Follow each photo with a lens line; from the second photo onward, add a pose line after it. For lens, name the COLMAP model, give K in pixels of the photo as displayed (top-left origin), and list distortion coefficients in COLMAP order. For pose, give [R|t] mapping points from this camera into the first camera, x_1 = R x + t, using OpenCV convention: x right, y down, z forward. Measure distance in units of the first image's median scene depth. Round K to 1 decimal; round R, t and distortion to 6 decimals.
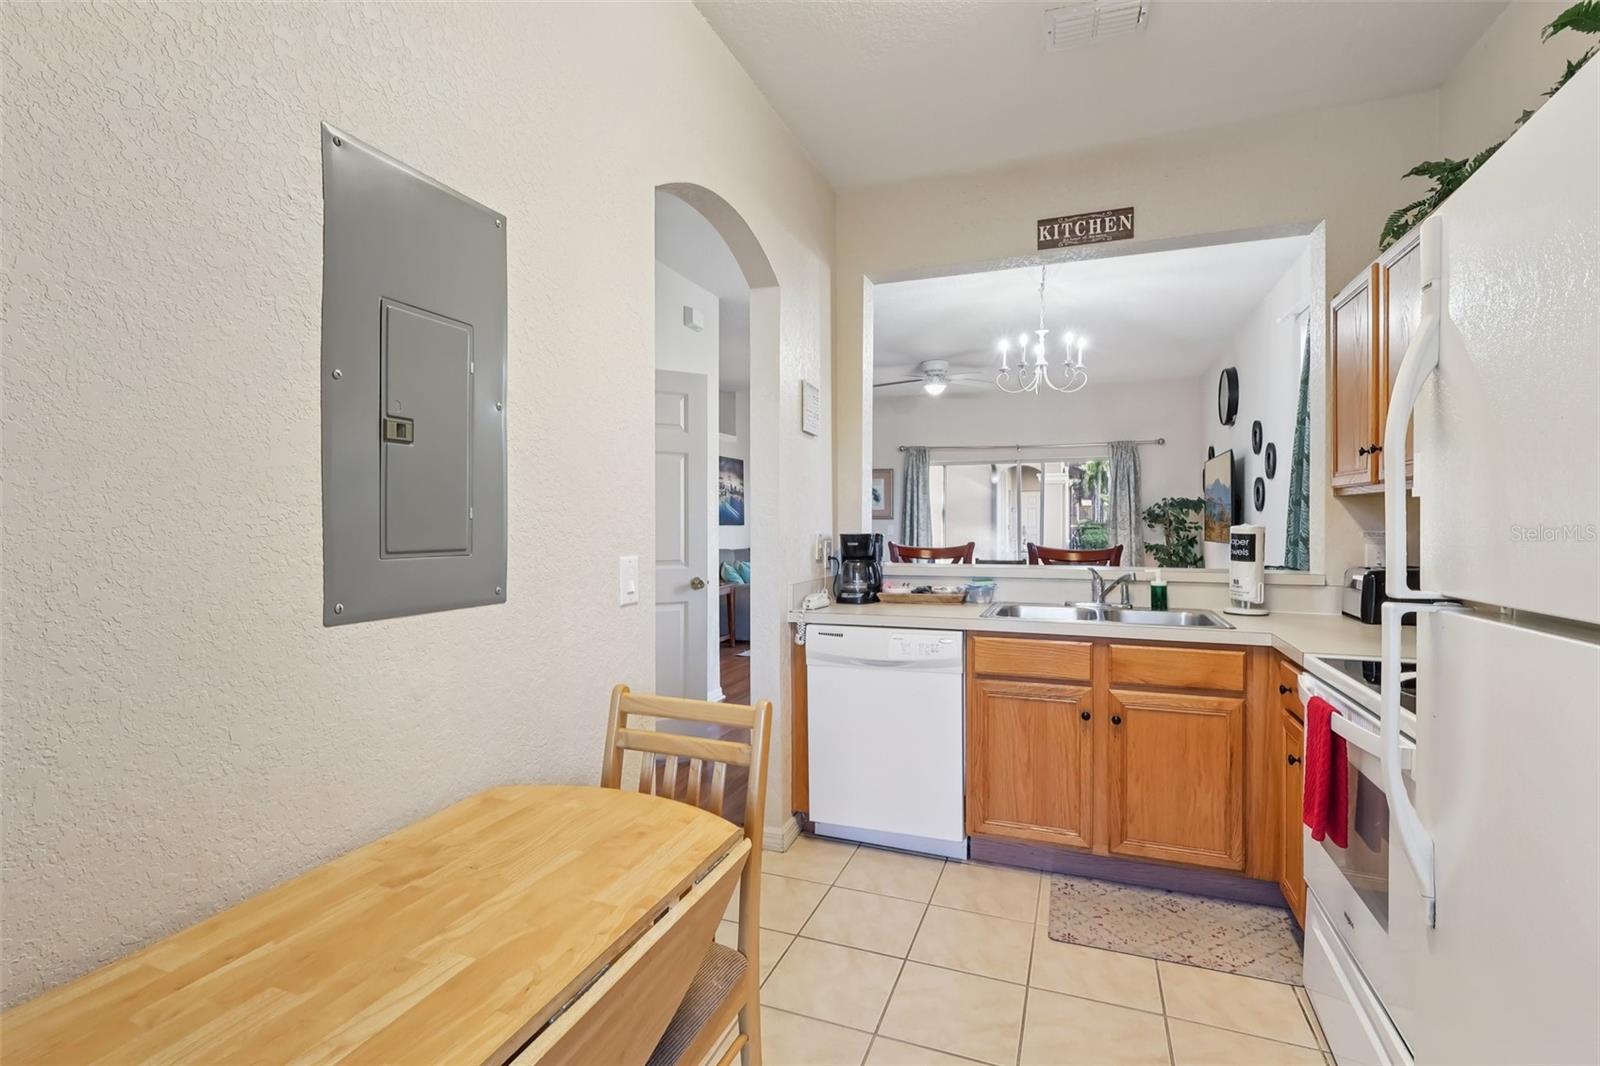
lens RADIAL K [[749.6, 0, 798.3], [0, 749.6, 528.5], [0, 0, 1]] dist [0.001682, 0.000294]
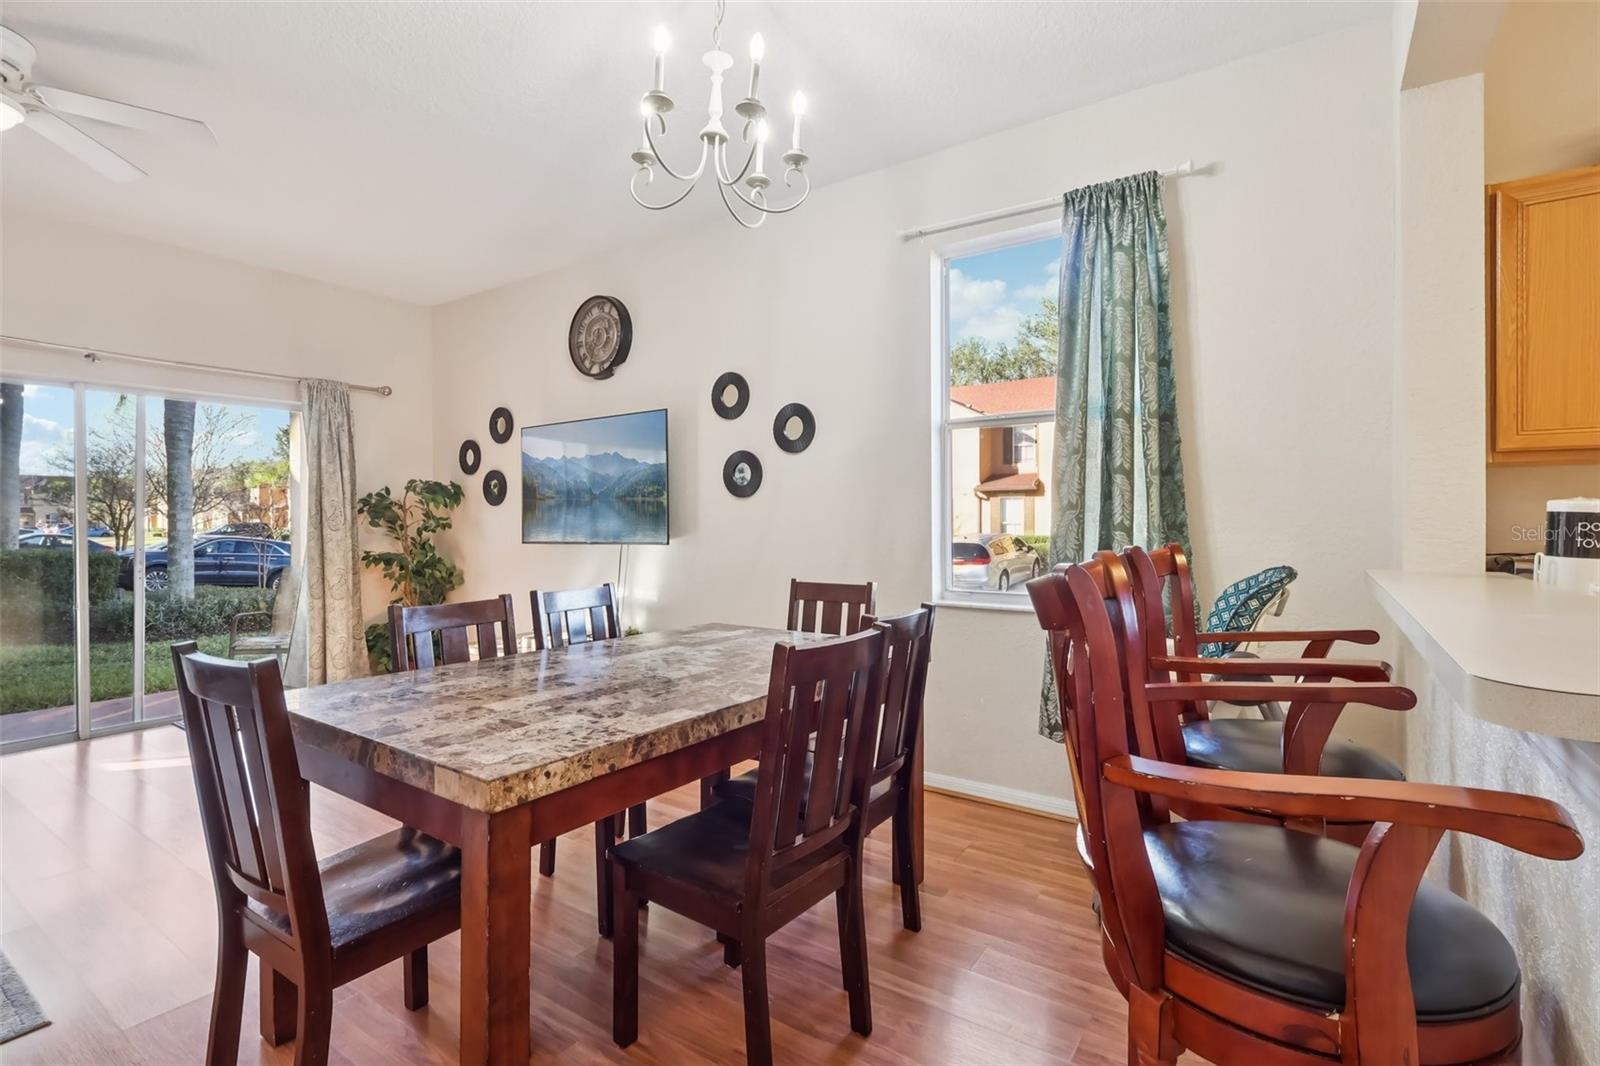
lens RADIAL K [[749.6, 0, 800.4], [0, 749.6, 529.6], [0, 0, 1]] dist [0.001682, 0.000294]
pose [[0.236288, -0.005662, 0.971667, -0.050673], [0.004687, 0.999978, 0.004687, 0.000177], [-0.971672, 0.003447, 0.236310, 0.506803]]
